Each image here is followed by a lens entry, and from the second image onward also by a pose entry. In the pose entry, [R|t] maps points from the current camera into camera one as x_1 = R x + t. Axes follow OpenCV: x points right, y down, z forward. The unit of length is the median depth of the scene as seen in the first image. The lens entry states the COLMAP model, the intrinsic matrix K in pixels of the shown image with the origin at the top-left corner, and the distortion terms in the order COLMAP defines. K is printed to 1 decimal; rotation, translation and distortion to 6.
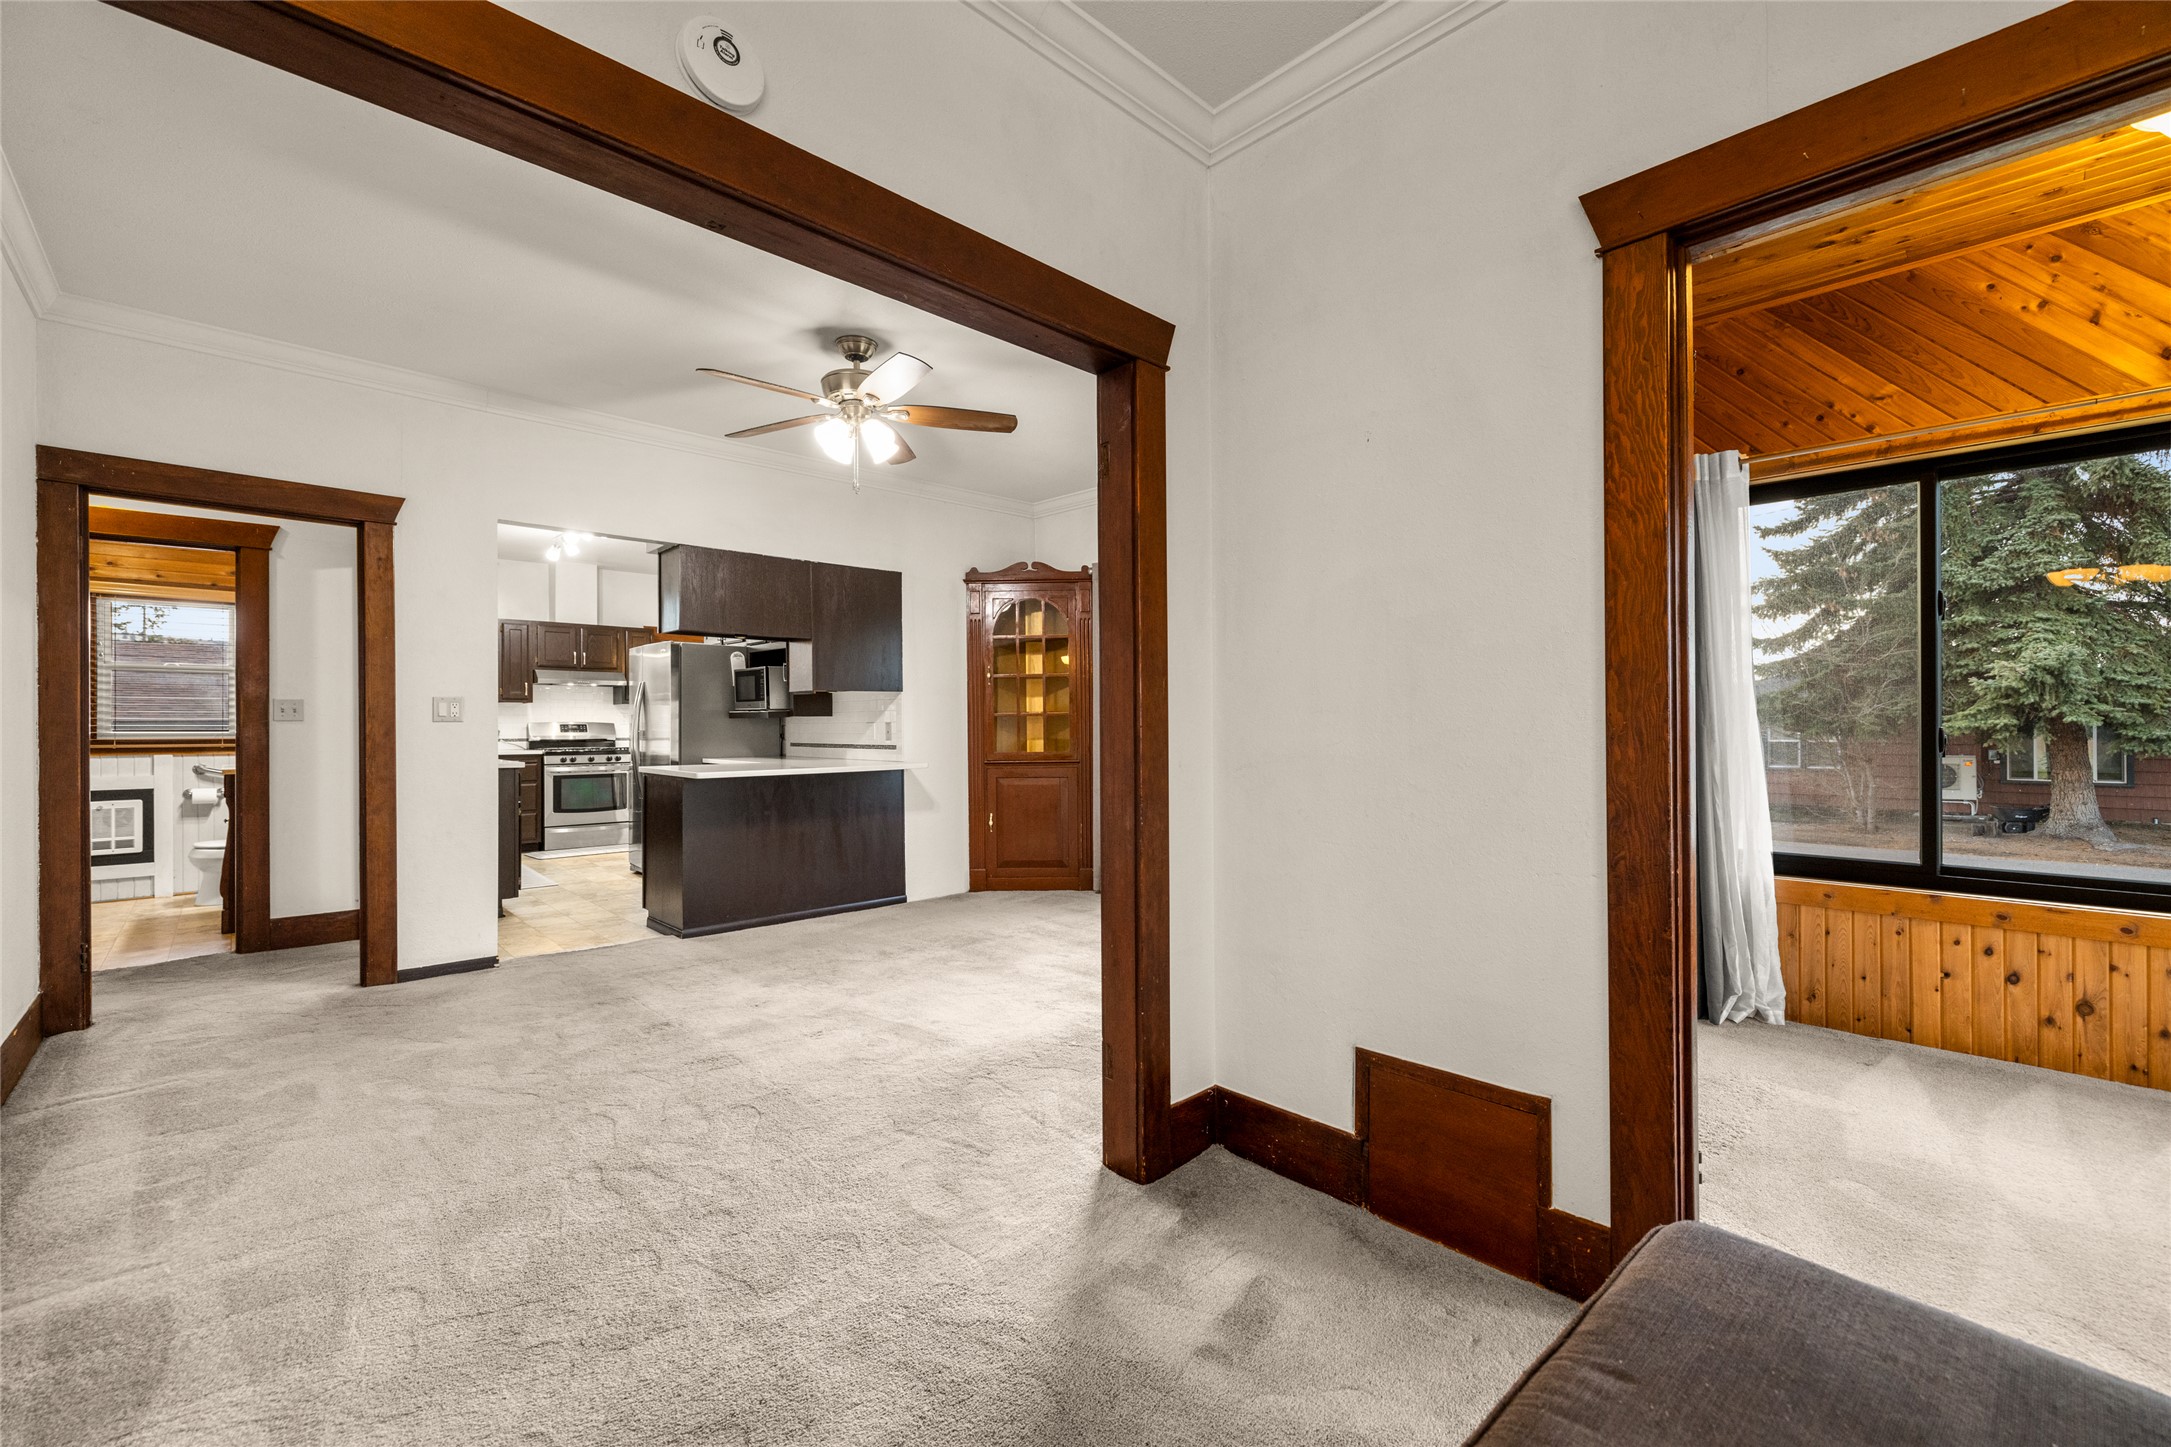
lens RADIAL K [[897.7, 0, 1085.6], [0, 897.7, 722.7], [0, 0, 1]] dist [0.000702, 0.000066]
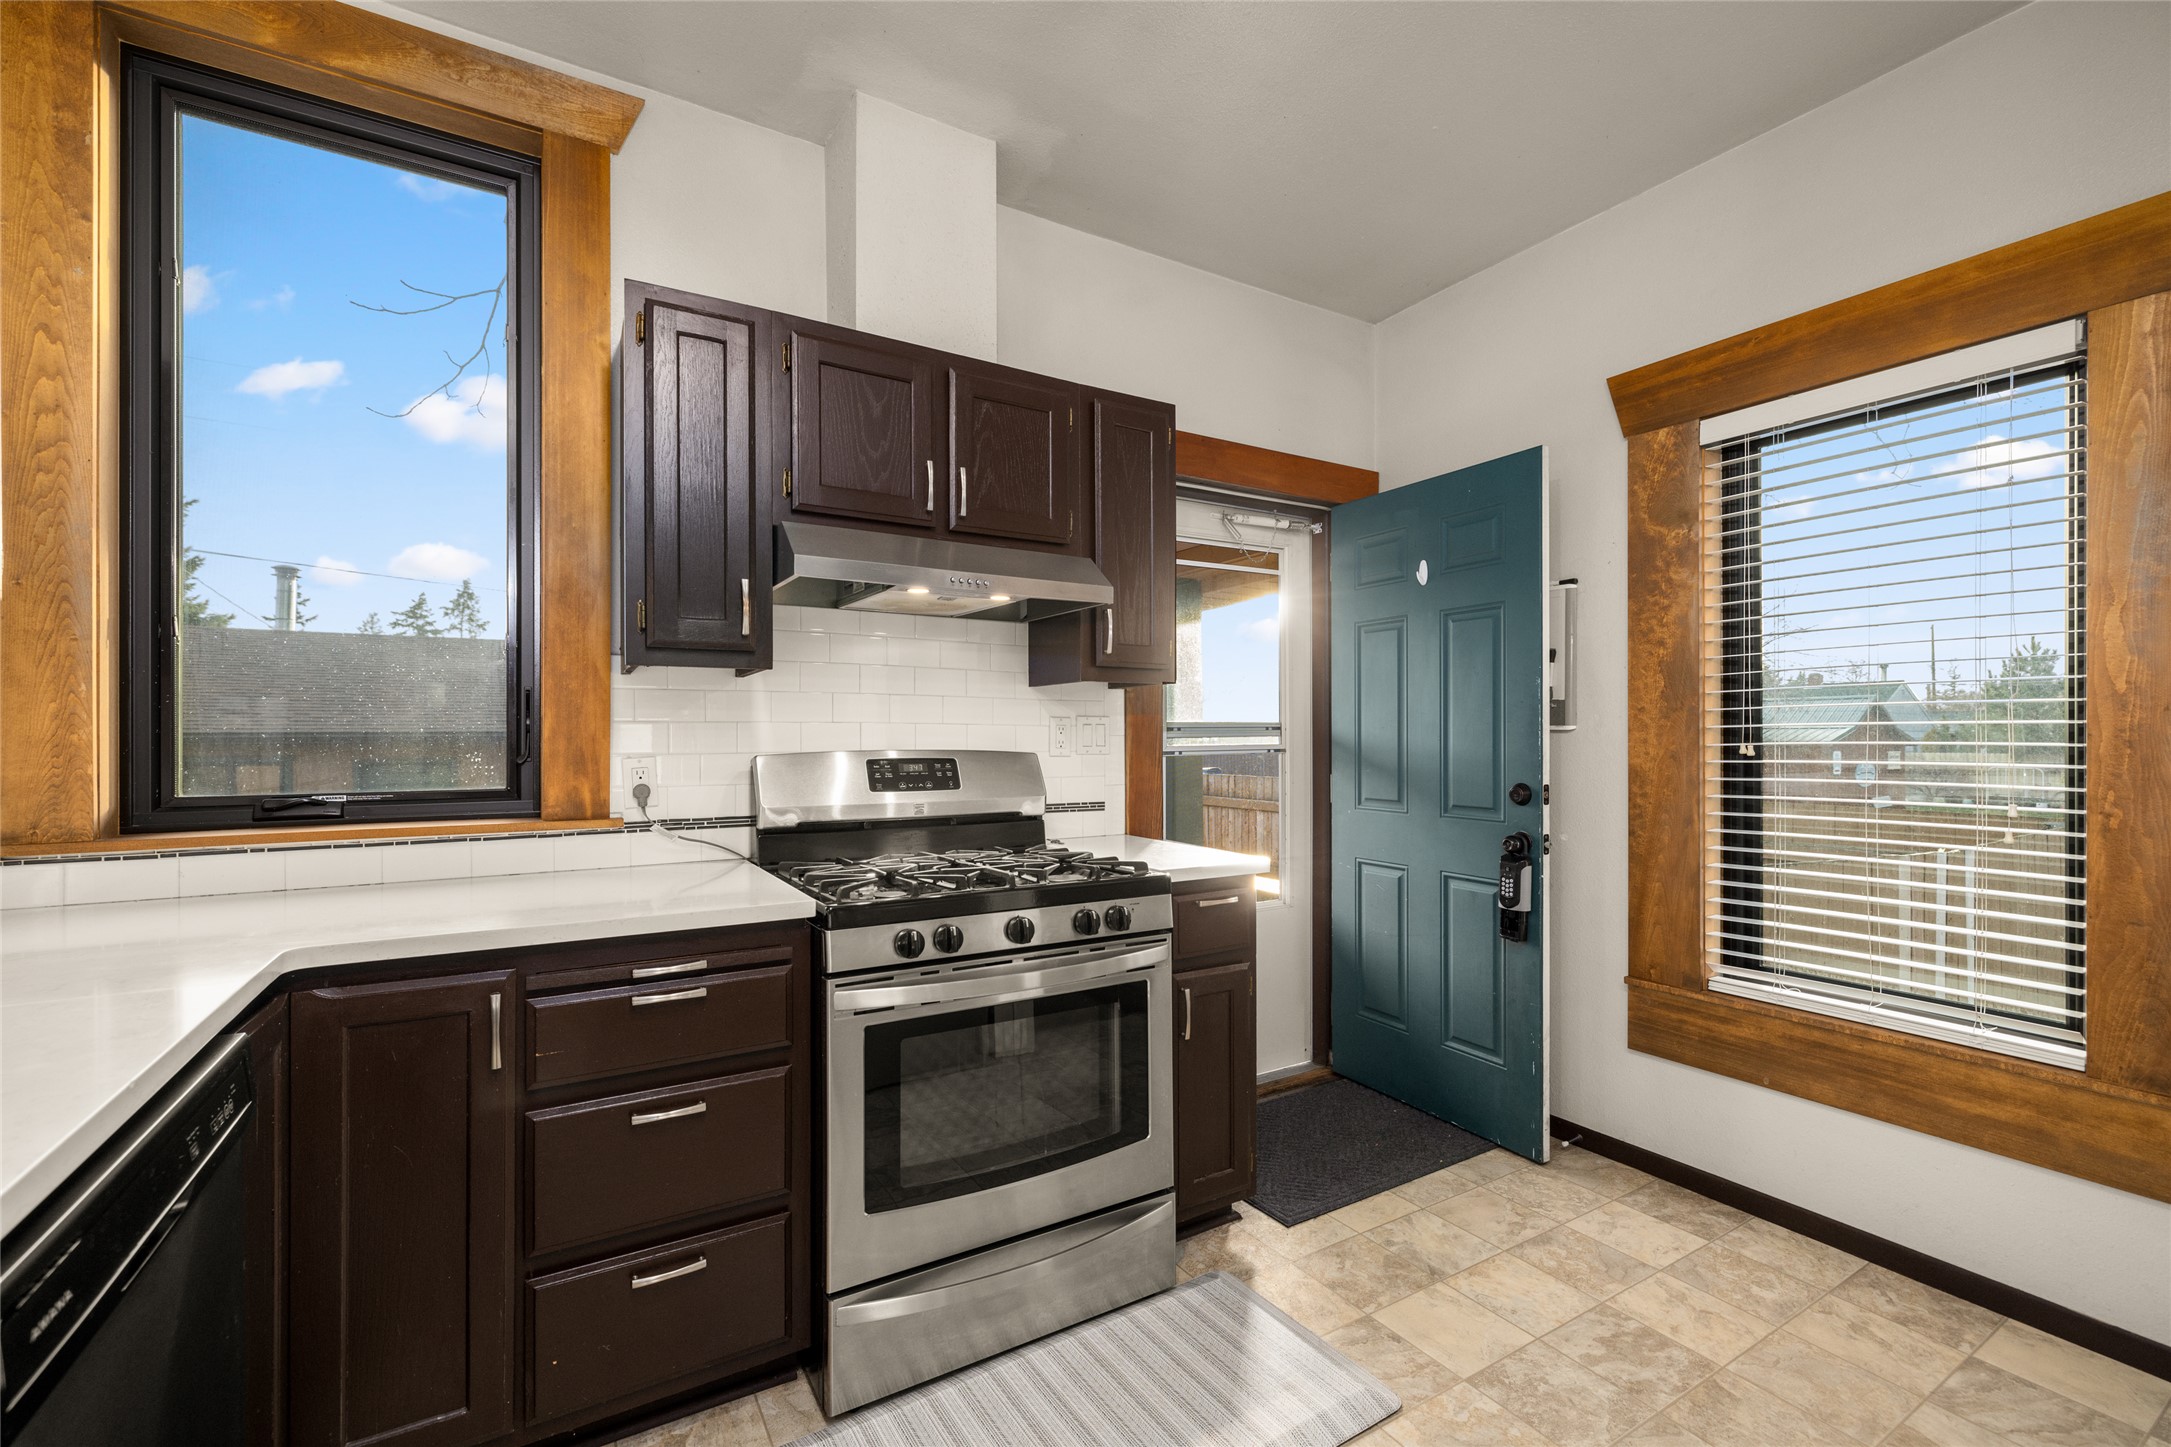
lens RADIAL K [[914.9, 0, 1088.7], [0, 914.9, 732.6], [0, 0, 1]] dist [0.000572, -0.000196]
pose [[0.977013, 0.003681, -0.213150, -0.698566], [-0.003517, 0.999993, 0.001147, -0.009413], [0.213153, -0.000371, 0.977019, 1.132374]]
